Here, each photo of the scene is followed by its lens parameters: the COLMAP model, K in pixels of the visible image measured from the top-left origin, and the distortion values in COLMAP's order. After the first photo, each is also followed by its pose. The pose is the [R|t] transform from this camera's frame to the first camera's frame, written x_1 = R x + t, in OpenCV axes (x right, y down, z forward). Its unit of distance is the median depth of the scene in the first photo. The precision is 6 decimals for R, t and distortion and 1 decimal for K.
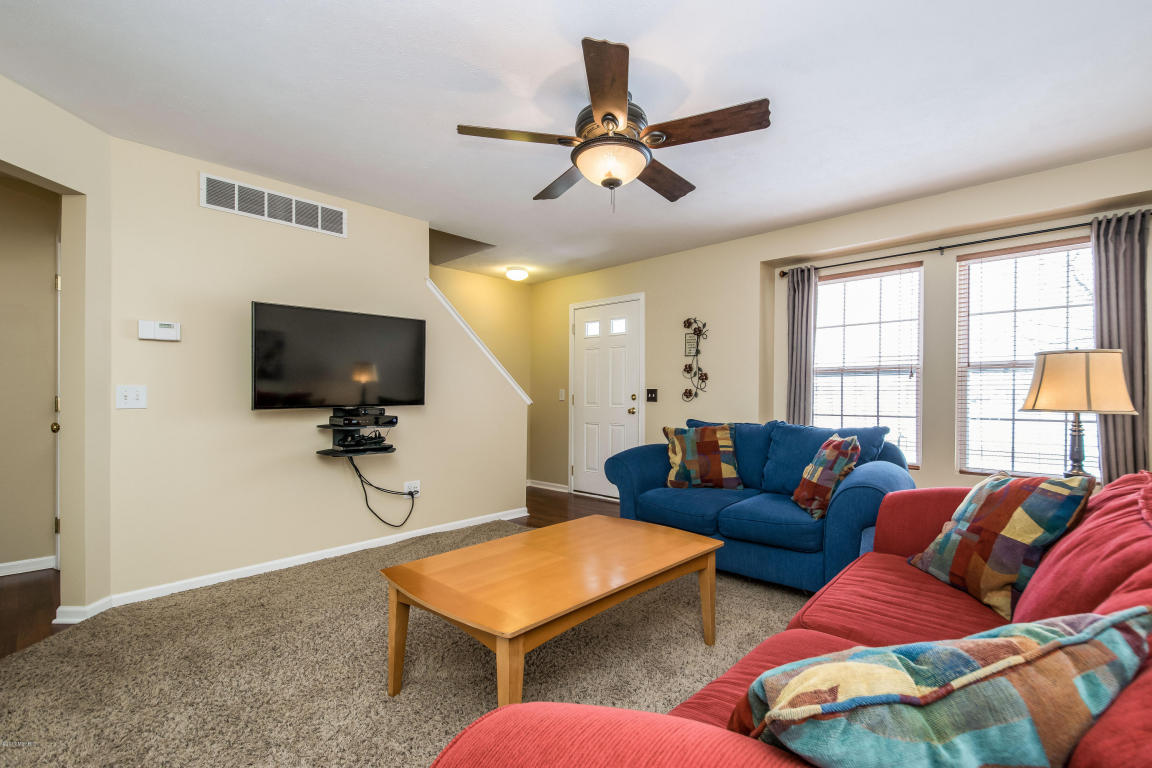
lens RADIAL K [[511.6, 0, 593.9], [0, 511.6, 400.3], [0, 0, 1]] dist [0.043844, -0.021657]
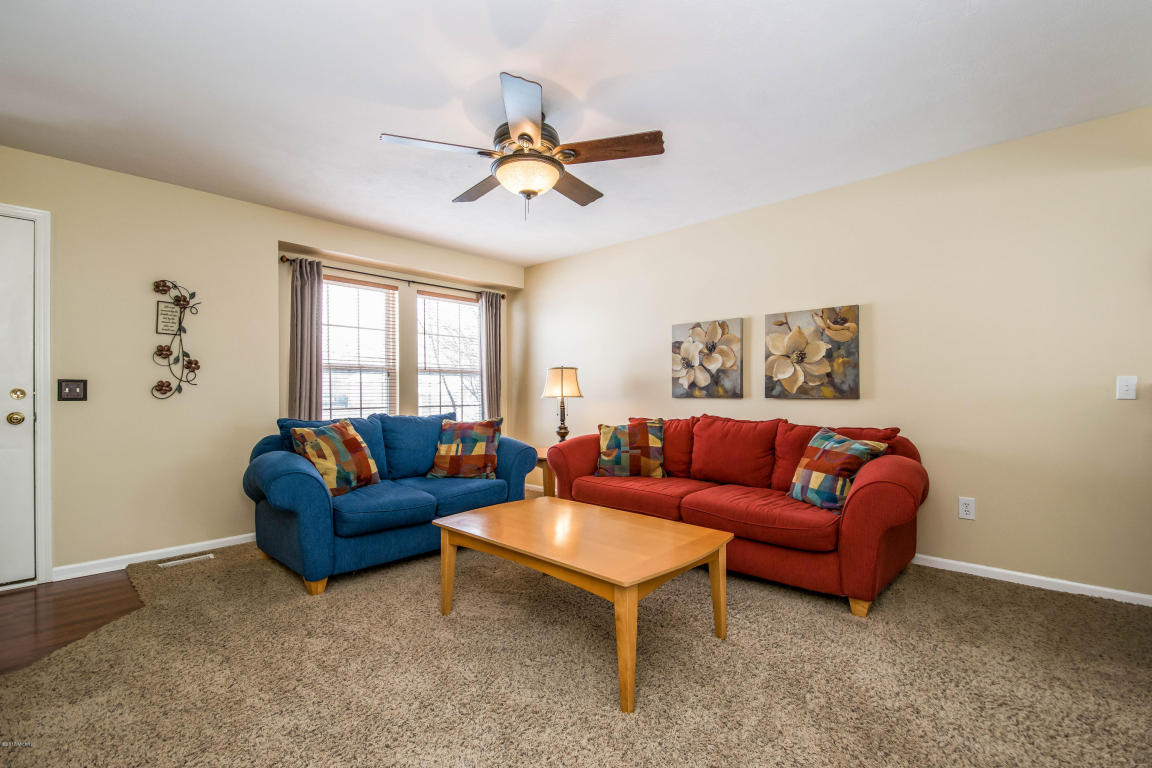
lens RADIAL K [[504.3, 0, 603.9], [0, 504.3, 386.1], [0, 0, 1]] dist [0.000086, -0.007393]
pose [[-0.016504, 0.013416, 0.999774, -0.591066], [0.017152, 0.999767, -0.013133, 0.004897], [-0.999717, 0.016931, -0.016730, 0.481830]]
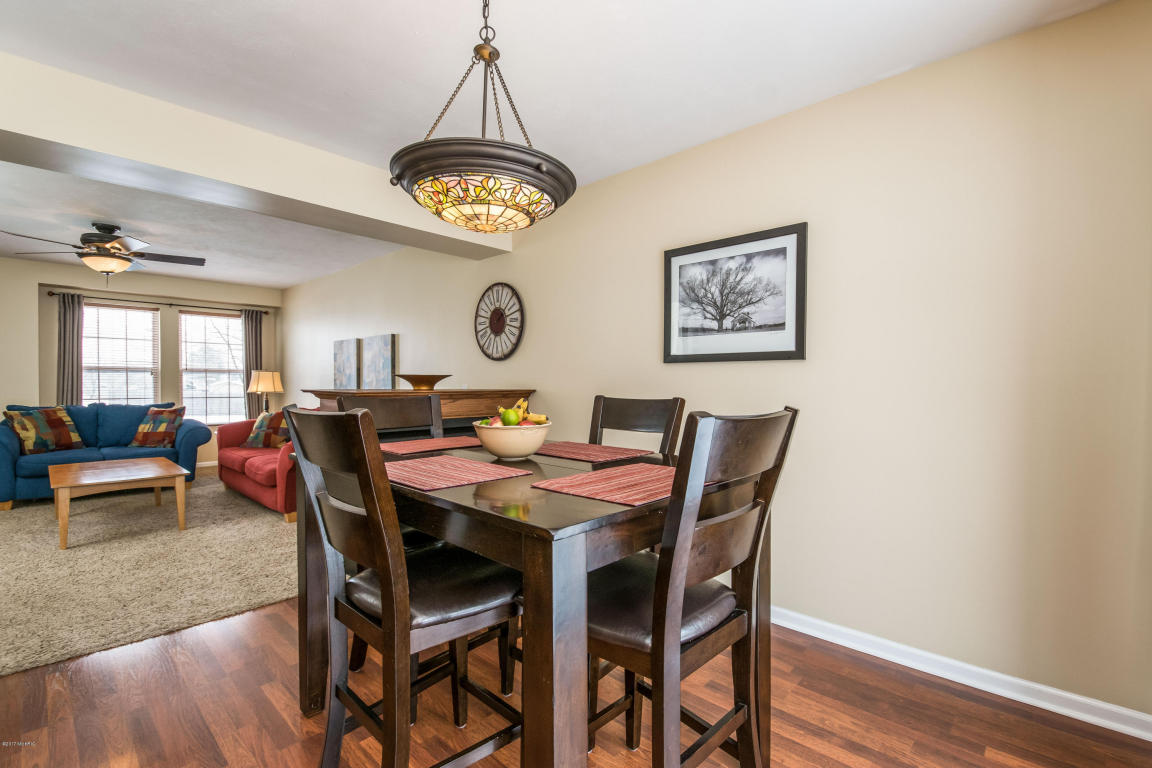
lens RADIAL K [[517.9, 0, 589.1], [0, 517.9, 386.6], [0, 0, 1]] dist [0.018155, -0.015449]
pose [[0.009107, -0.007238, 0.999932, -1.032432], [0.006999, 0.999950, 0.007174, -0.007943], [-0.999934, 0.006934, 0.009157, -0.424850]]
